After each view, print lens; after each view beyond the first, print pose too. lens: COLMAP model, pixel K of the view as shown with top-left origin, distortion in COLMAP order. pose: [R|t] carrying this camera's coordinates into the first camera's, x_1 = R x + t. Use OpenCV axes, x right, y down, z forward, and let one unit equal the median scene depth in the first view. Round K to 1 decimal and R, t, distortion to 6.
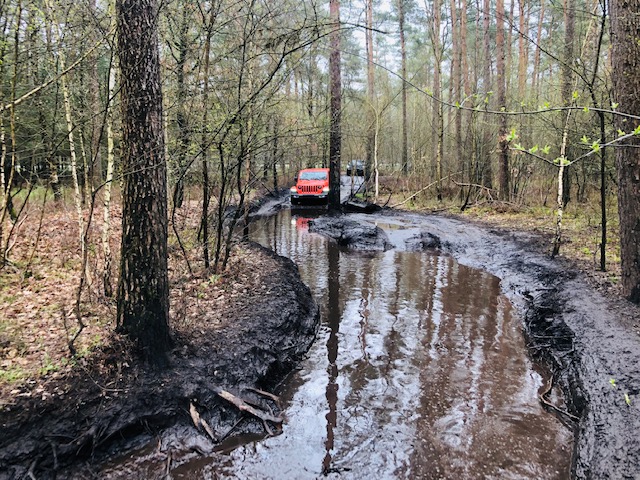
lens RADIAL K [[520.1, 0, 328.1], [0, 520.1, 238.3], [0, 0, 1]] dist [0.010831, 0.003024]
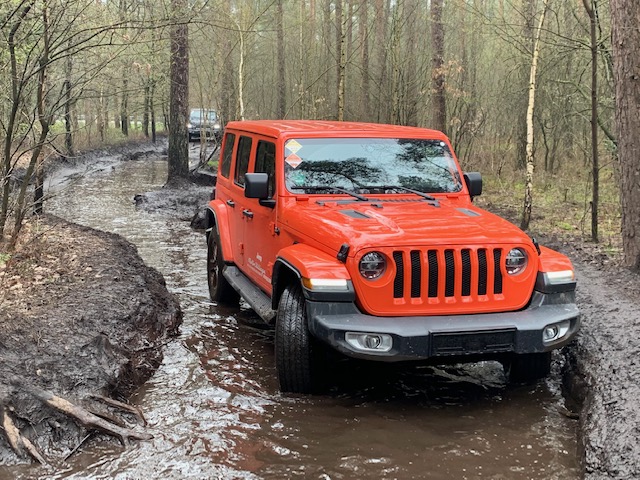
lens RADIAL K [[857.3, 0, 322.8], [0, 857.3, 234.0], [0, 0, 1]] dist [0.074049, 0.000000]
pose [[0.979922, -0.005926, 0.199294, -0.059437], [0.009779, 0.999784, -0.018355, 0.077668], [-0.199142, 0.019936, 0.979768, -0.053807]]
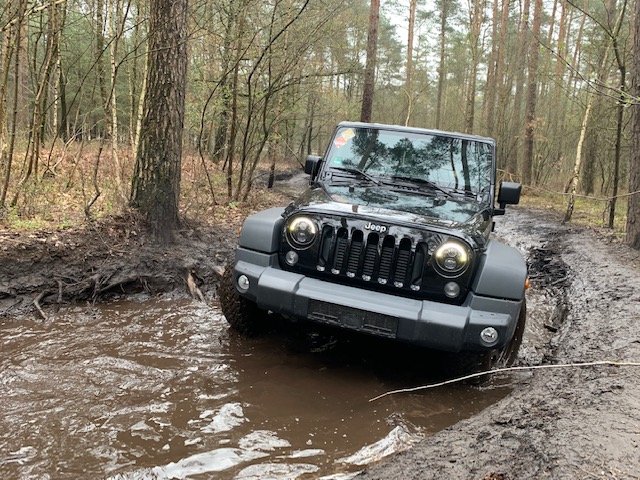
lens RADIAL K [[483.6, 0, 317.2], [0, 483.6, 234.3], [0, 0, 1]] dist [0.029554, -0.027644]
pose [[0.992633, 0.087897, -0.083391, 0.047403], [-0.086853, 0.996092, 0.016068, 0.120580], [0.084477, -0.008707, 0.996387, 0.012489]]
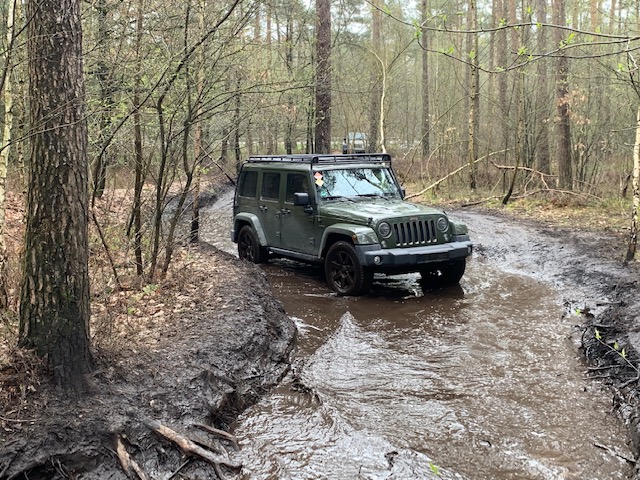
lens RADIAL K [[762.5, 0, 318.2], [0, 762.5, 236.2], [0, 0, 1]] dist [0.026982, 0.000000]
pose [[0.999997, 0.000500, 0.002367, 0.012331], [-0.000453, 0.999798, -0.020084, 0.028356], [-0.002376, 0.020083, 0.999795, -0.064101]]
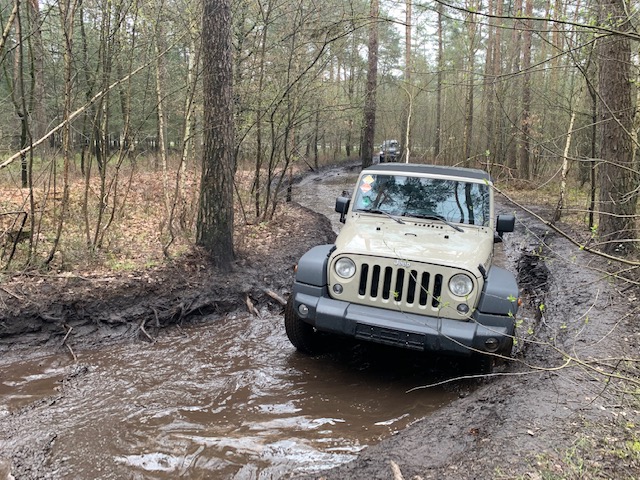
lens RADIAL K [[483.6, 0, 318.5], [0, 483.6, 234.0], [0, 0, 1]] dist [0.029554, -0.027644]
pose [[0.994865, 0.042334, -0.091934, 0.022882], [-0.039004, 0.998527, 0.037713, 0.057440], [0.093395, -0.033933, 0.995051, -0.161634]]
